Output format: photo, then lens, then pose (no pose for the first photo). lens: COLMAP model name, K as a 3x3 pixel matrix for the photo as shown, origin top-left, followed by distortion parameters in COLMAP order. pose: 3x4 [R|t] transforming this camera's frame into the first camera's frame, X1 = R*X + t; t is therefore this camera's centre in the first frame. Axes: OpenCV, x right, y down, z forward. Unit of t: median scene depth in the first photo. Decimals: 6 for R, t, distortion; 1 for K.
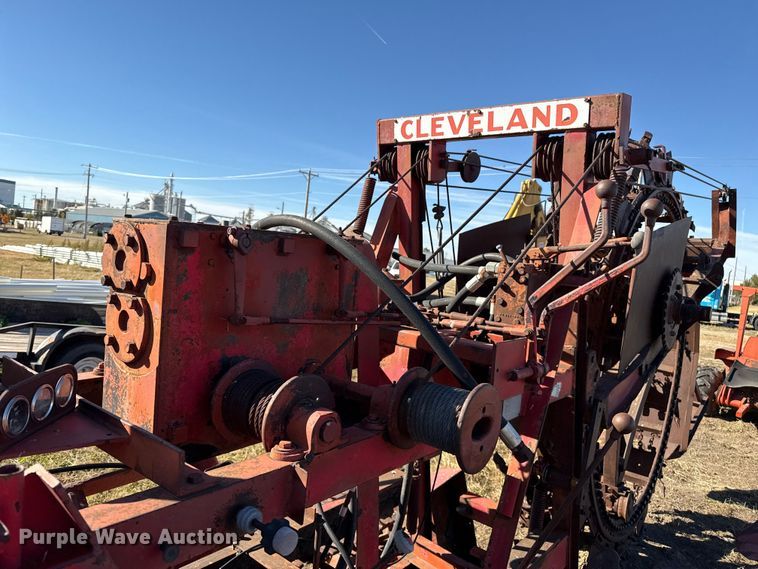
lens RADIAL K [[559.1, 0, 375.1], [0, 559.1, 290.6], [0, 0, 1]] dist [0.062043, -0.049567]
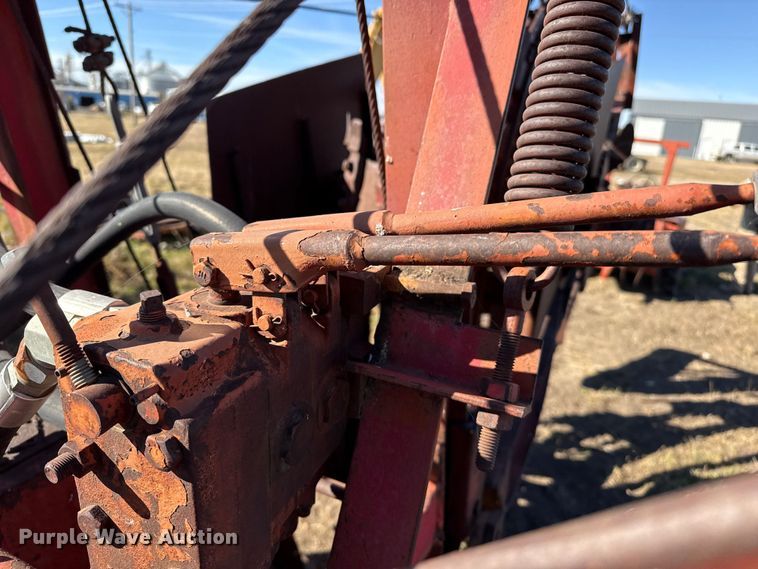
lens RADIAL K [[559.1, 0, 375.5], [0, 559.1, 289.5], [0, 0, 1]] dist [0.062043, -0.049567]
pose [[0.971820, -0.107978, 0.209541, 0.124963], [0.052062, 0.965284, 0.255963, -0.046341], [-0.229905, -0.237841, 0.943703, 0.350226]]
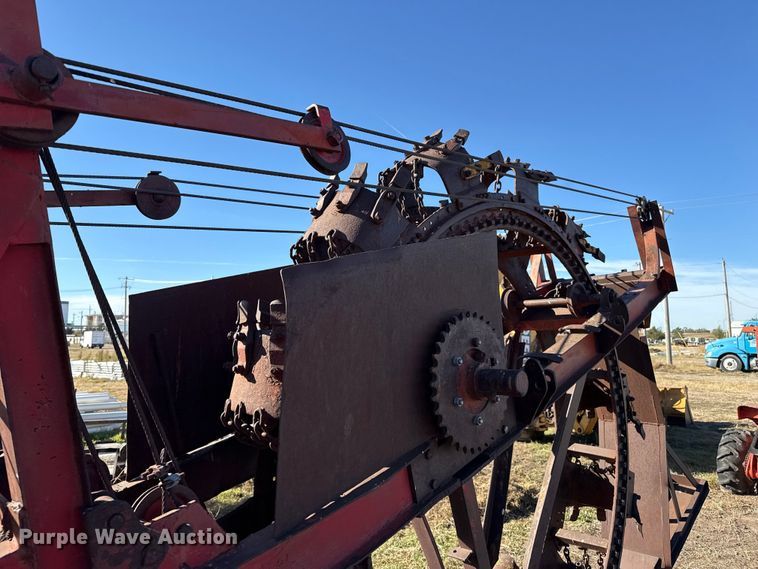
lens RADIAL K [[559.1, 0, 377.2], [0, 559.1, 279.9], [0, 0, 1]] dist [0.062043, -0.049567]
pose [[0.991238, -0.114334, -0.066139, 0.348359], [0.102189, 0.981076, -0.164459, 0.013074], [0.083691, 0.156260, 0.984164, 0.273200]]
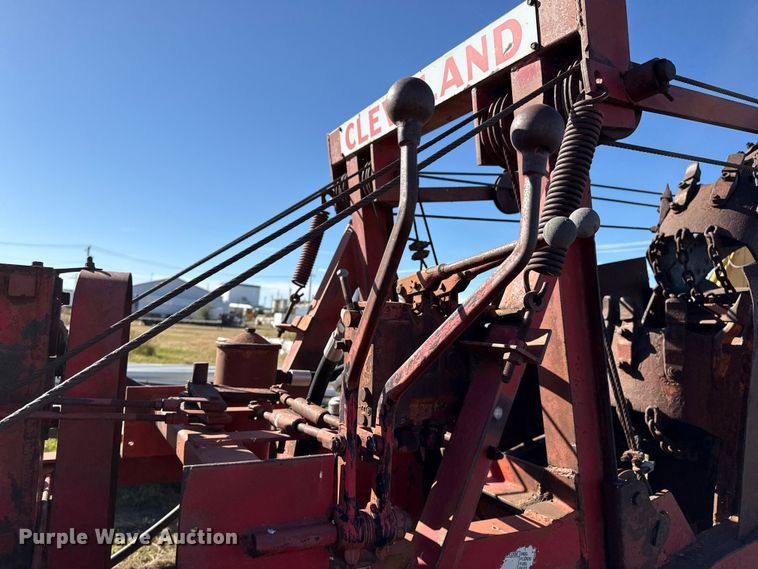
lens RADIAL K [[559.1, 0, 374.5], [0, 559.1, 289.0], [0, 0, 1]] dist [0.062043, -0.049567]
pose [[0.932035, -0.060243, -0.357325, 0.190463], [0.003409, 0.987498, -0.157592, 0.008806], [0.362352, 0.145663, 0.920589, 0.225287]]
